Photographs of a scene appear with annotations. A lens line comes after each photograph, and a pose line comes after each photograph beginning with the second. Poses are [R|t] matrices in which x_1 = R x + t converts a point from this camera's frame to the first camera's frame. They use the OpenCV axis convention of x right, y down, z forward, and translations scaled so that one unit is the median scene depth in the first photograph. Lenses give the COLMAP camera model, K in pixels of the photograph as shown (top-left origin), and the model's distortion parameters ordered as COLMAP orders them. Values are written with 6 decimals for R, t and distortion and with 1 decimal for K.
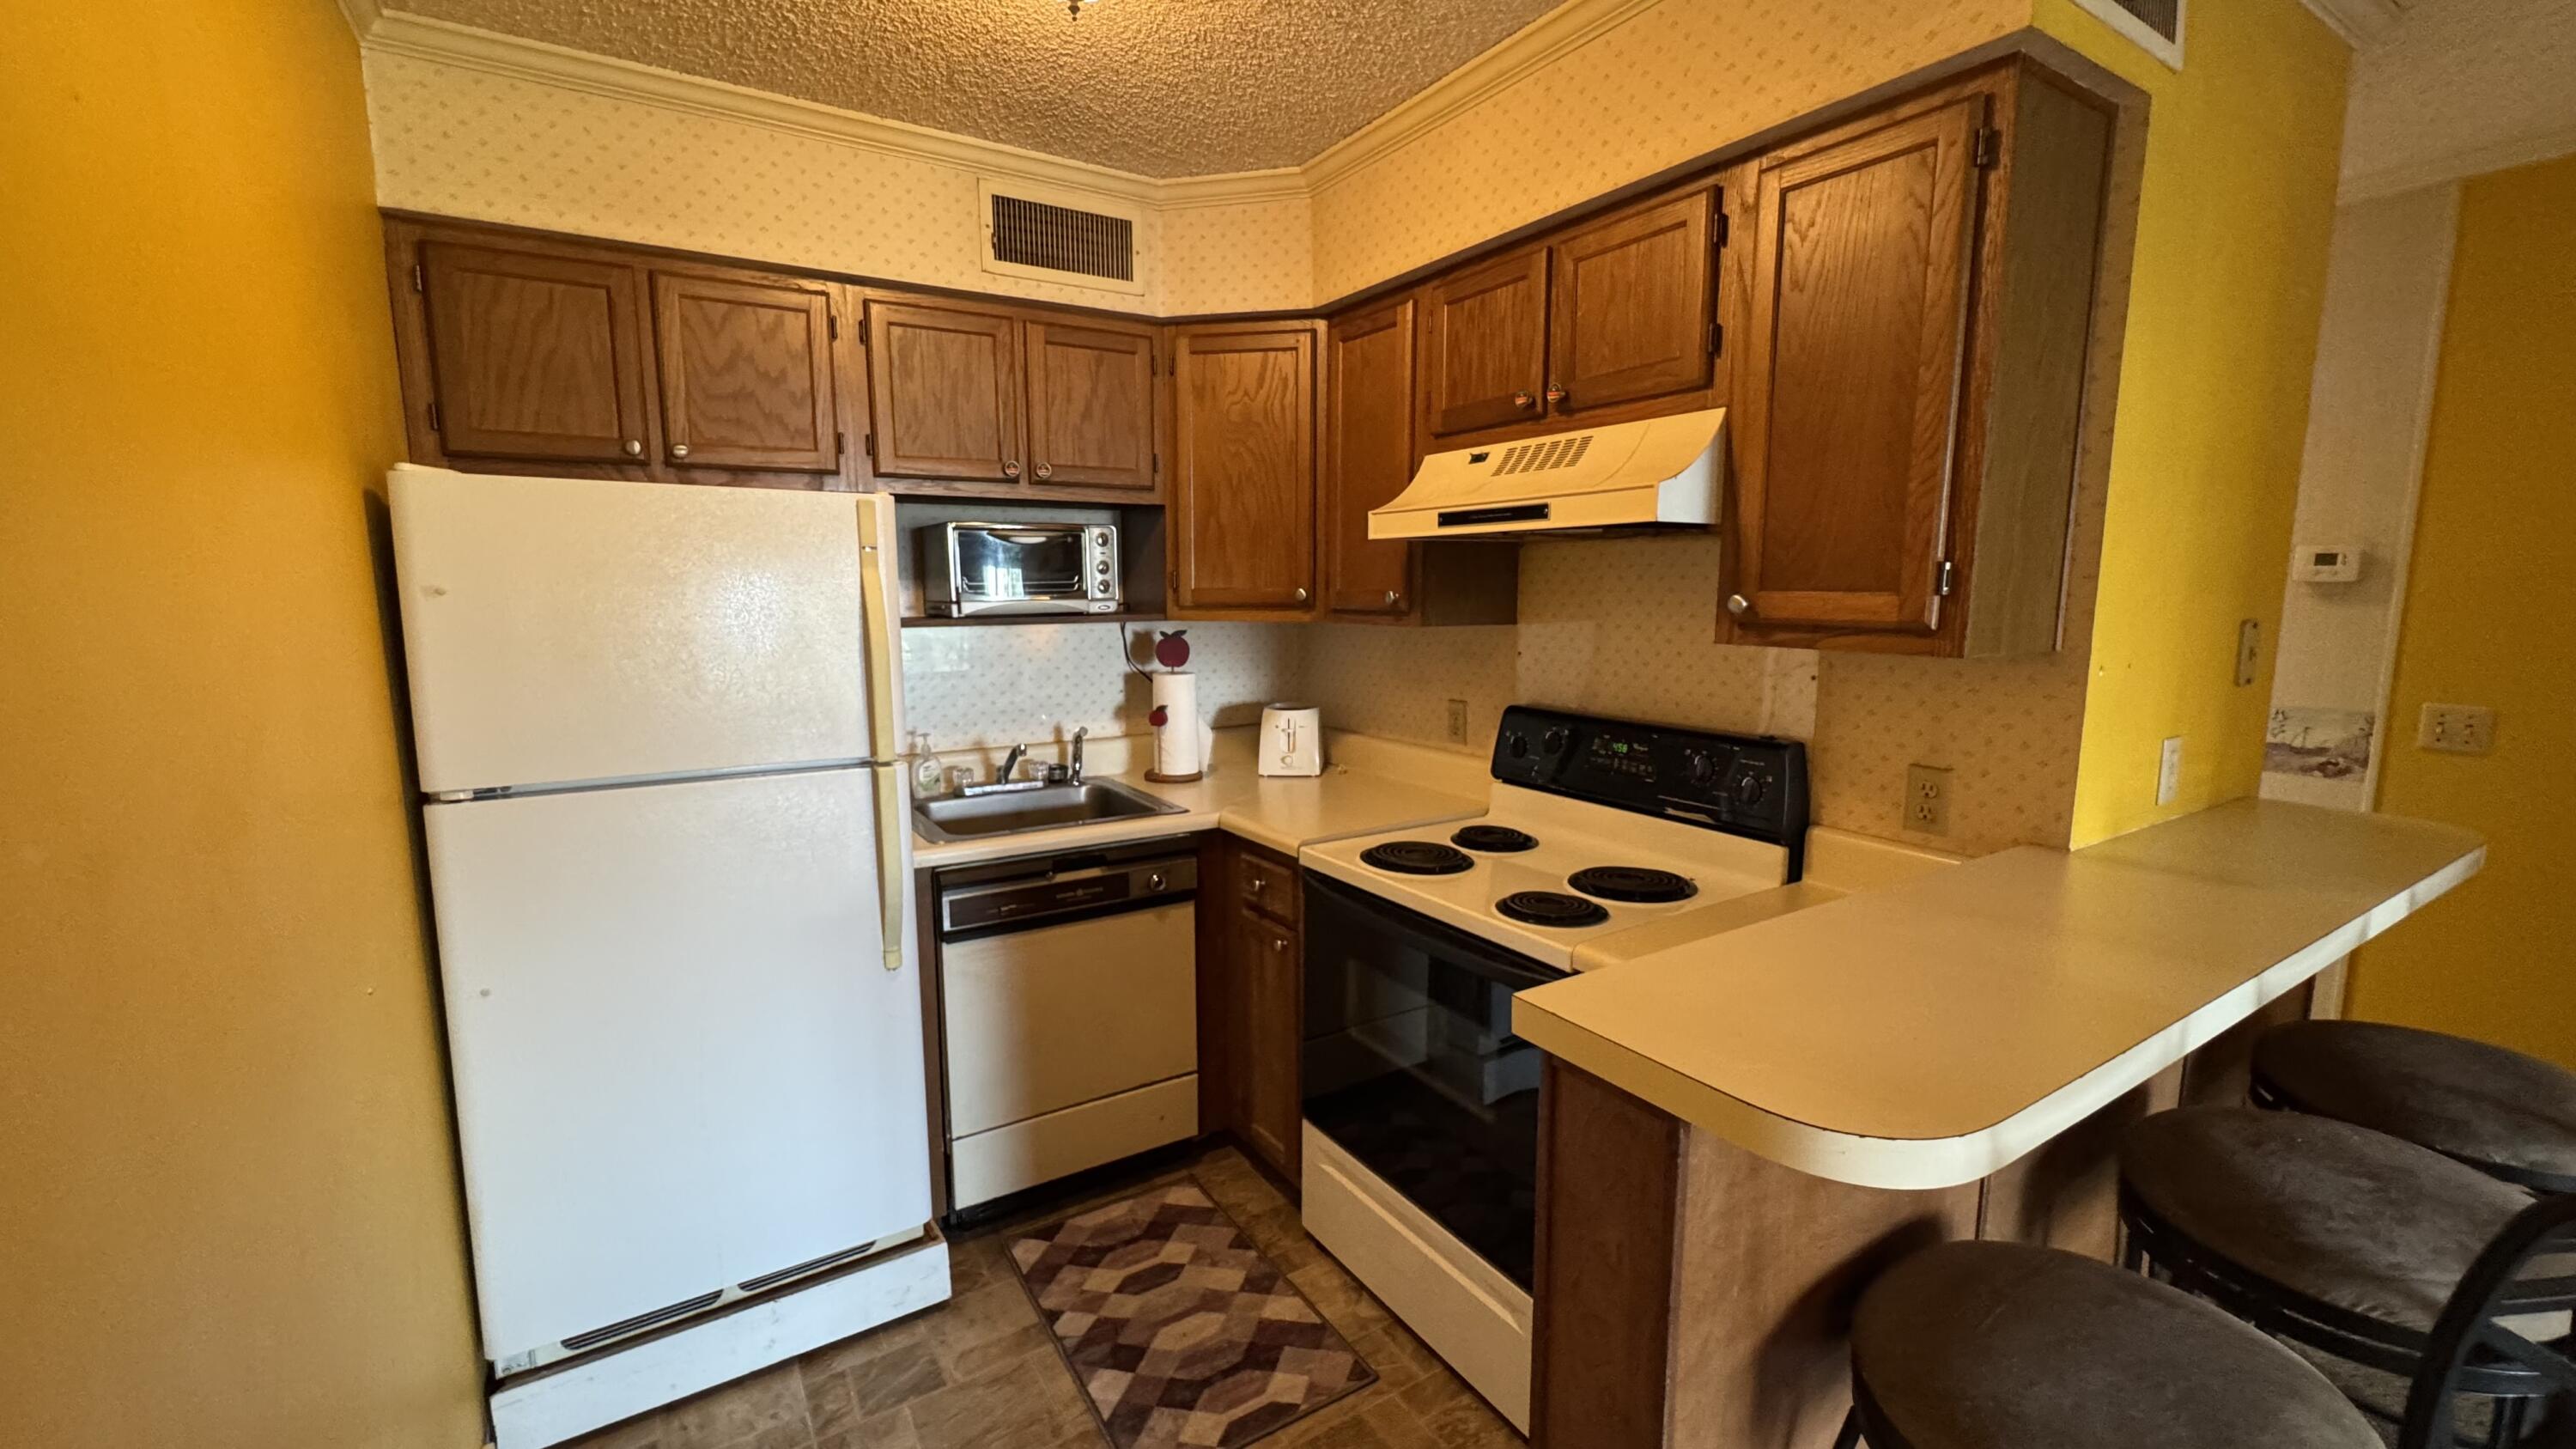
lens RADIAL K [[1046.8, 0, 1288.0], [0, 1046.8, 724.5], [0, 0, 1]] dist [-0.000609, -0.000127]
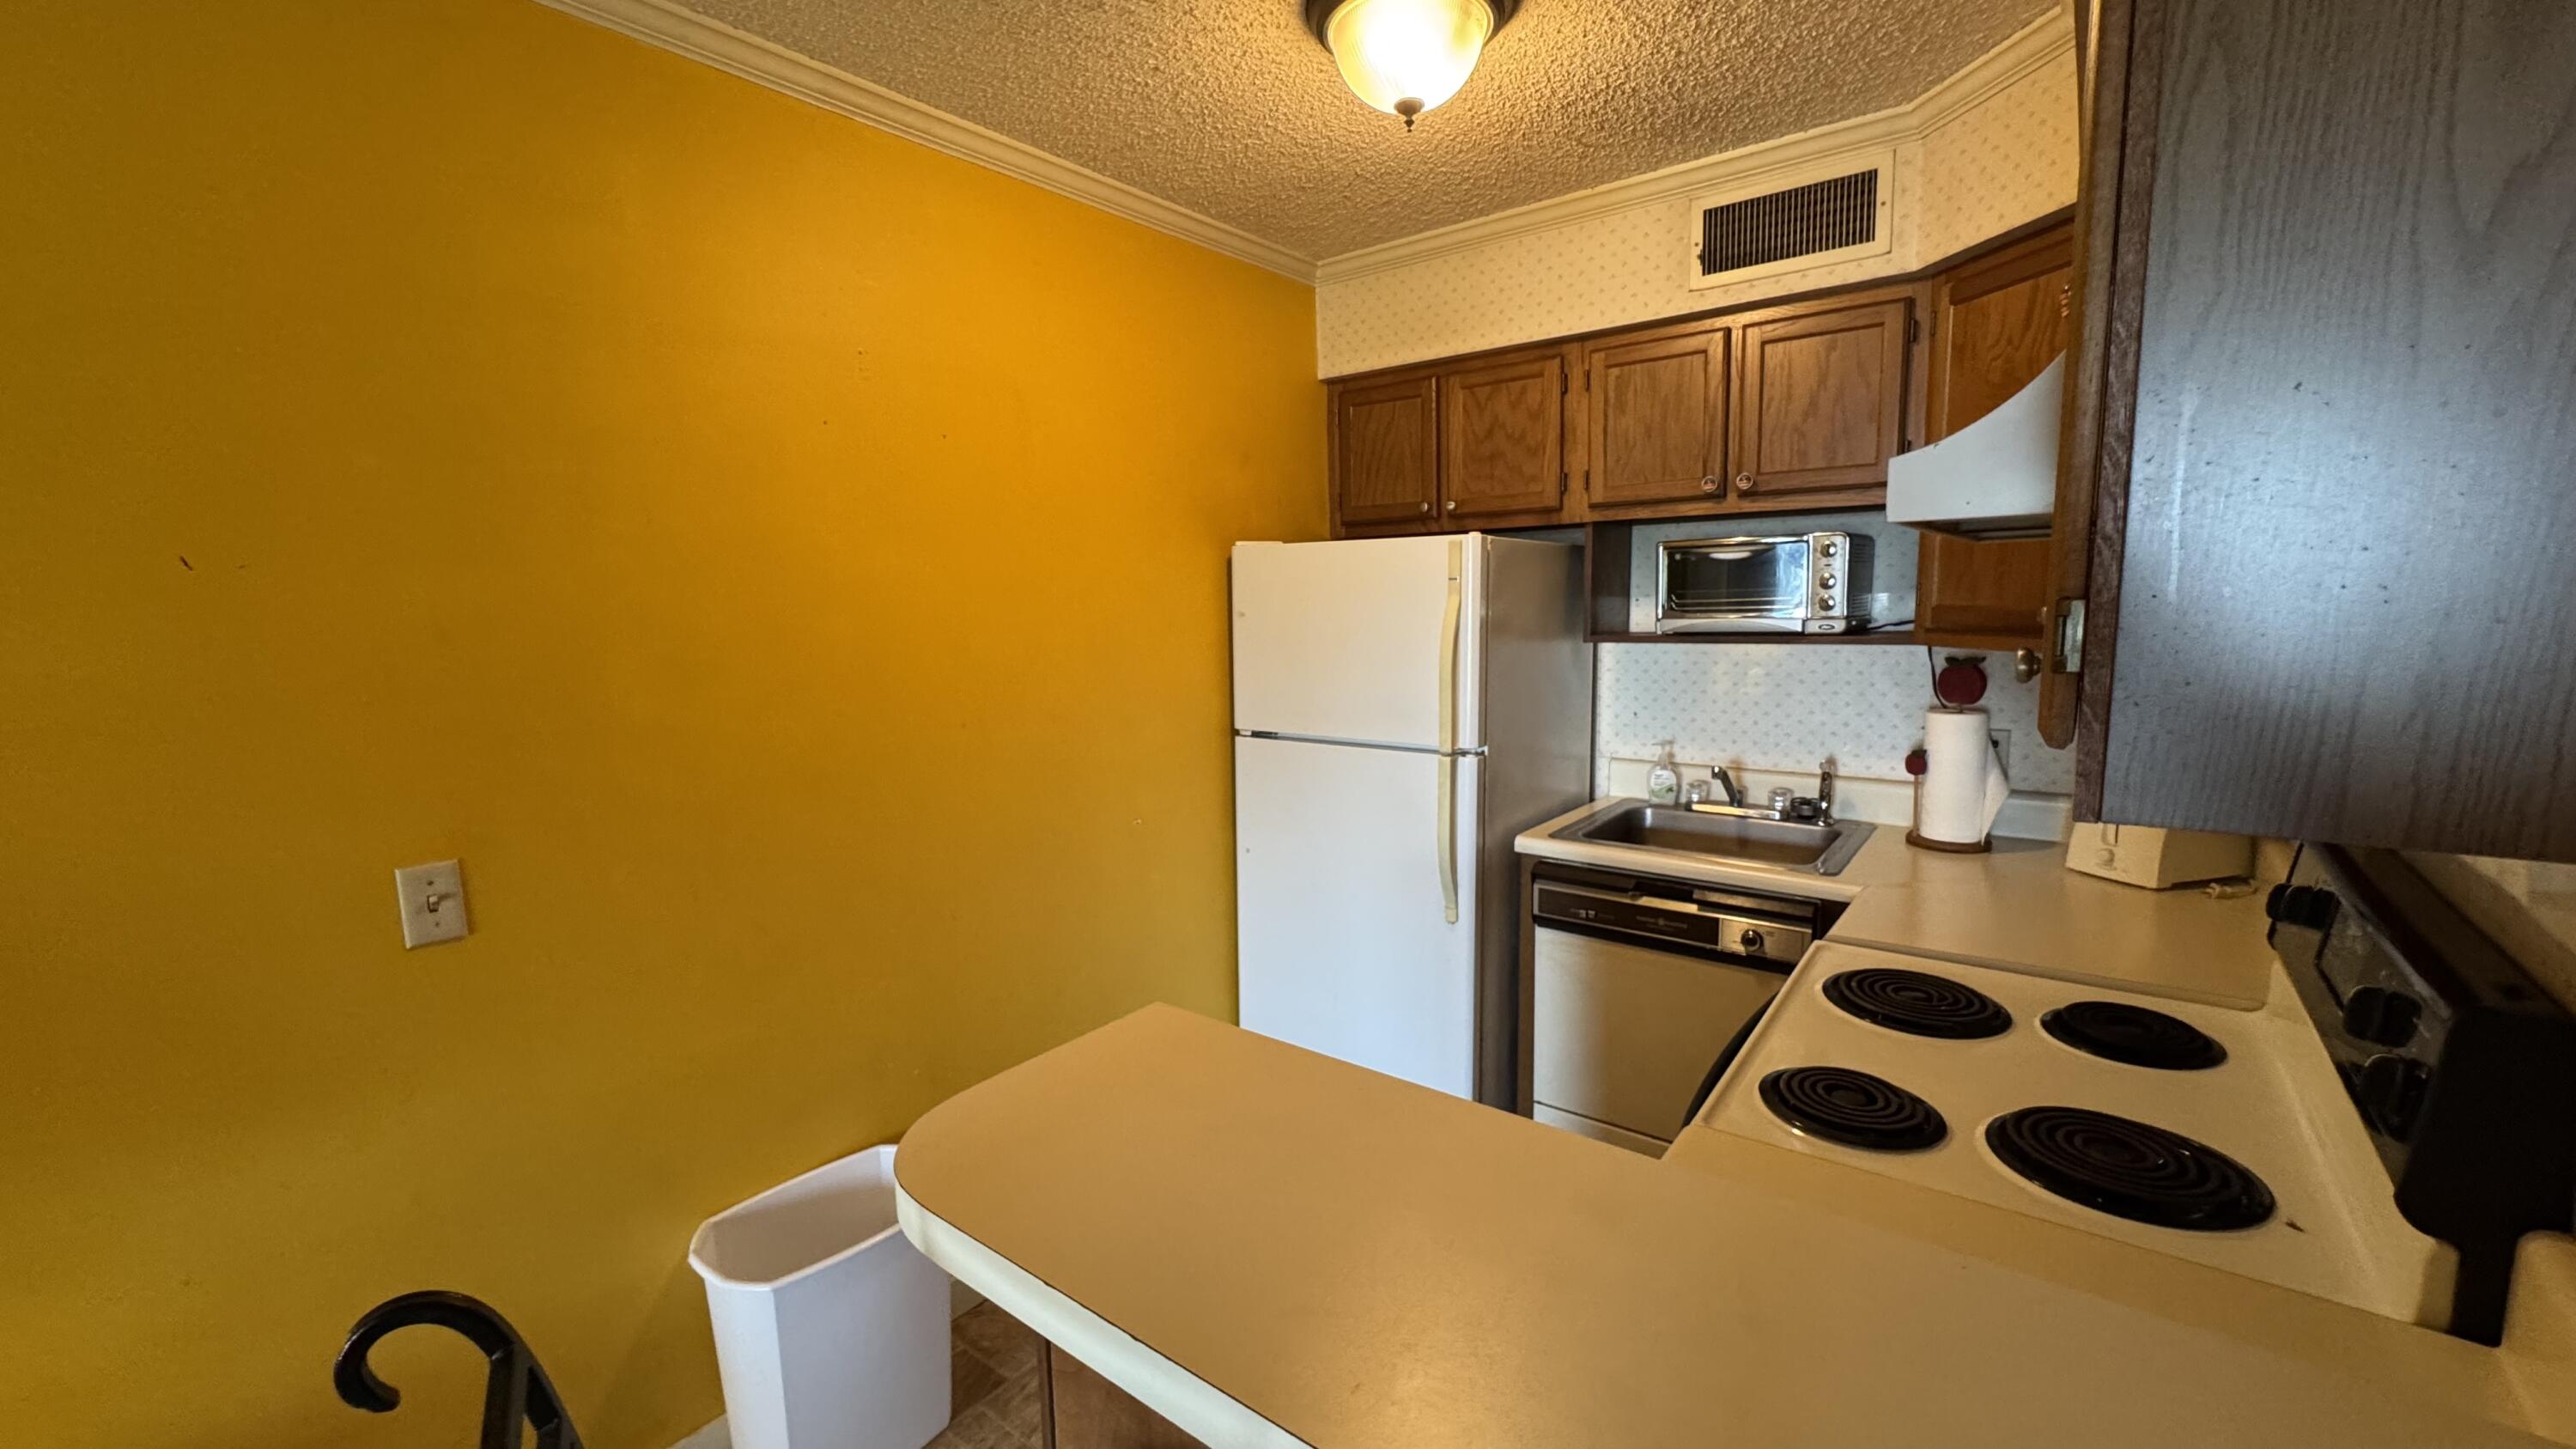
lens RADIAL K [[1032.0, 0, 1297.1], [0, 1032.0, 729.6], [0, 0, 1]] dist [-0.002761, -0.000375]
pose [[0.344118, 0.113402, -0.932053, 0.580421], [-0.106937, 0.990954, 0.081087, -0.059631], [0.932817, 0.071767, 0.353132, 0.348012]]
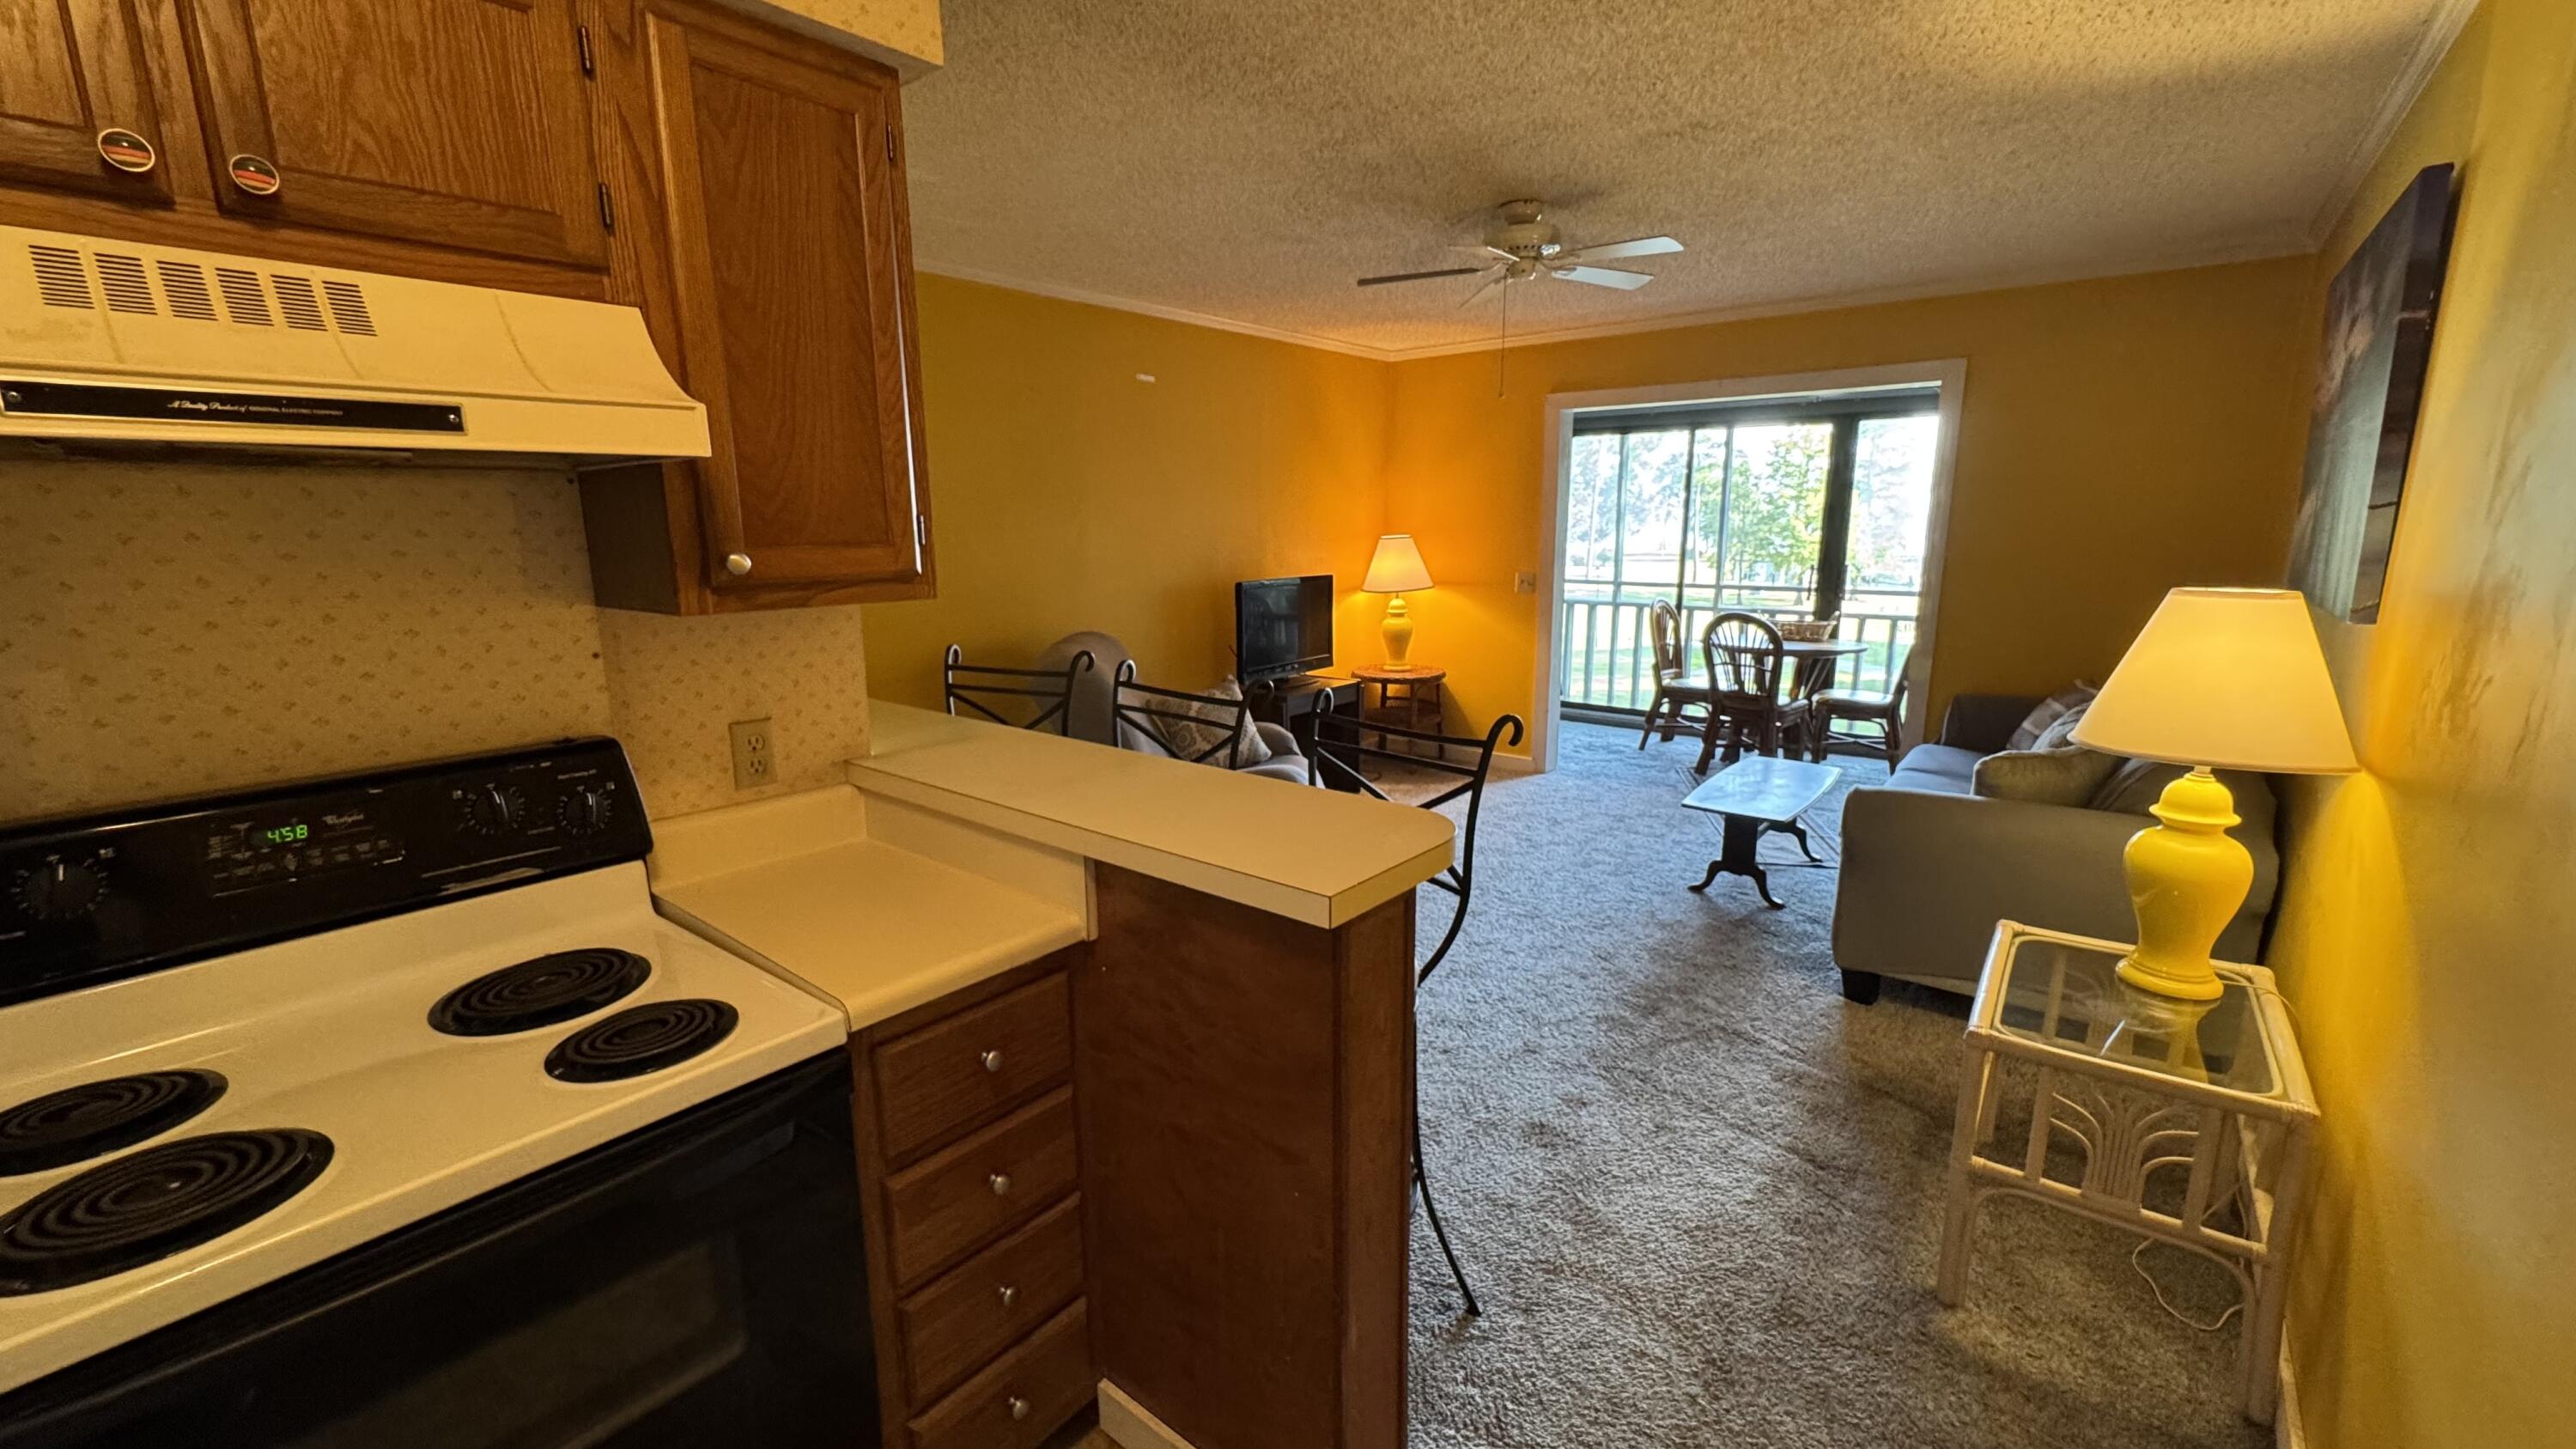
lens RADIAL K [[1046.8, 0, 1288.0], [0, 1046.8, 724.5], [0, 0, 1]] dist [-0.000609, -0.000127]
pose [[-0.319497, -0.178118, 0.930696, -0.444177], [0.141003, 0.962304, 0.232572, -0.106881], [-0.937038, 0.205537, -0.282338, 0.737474]]
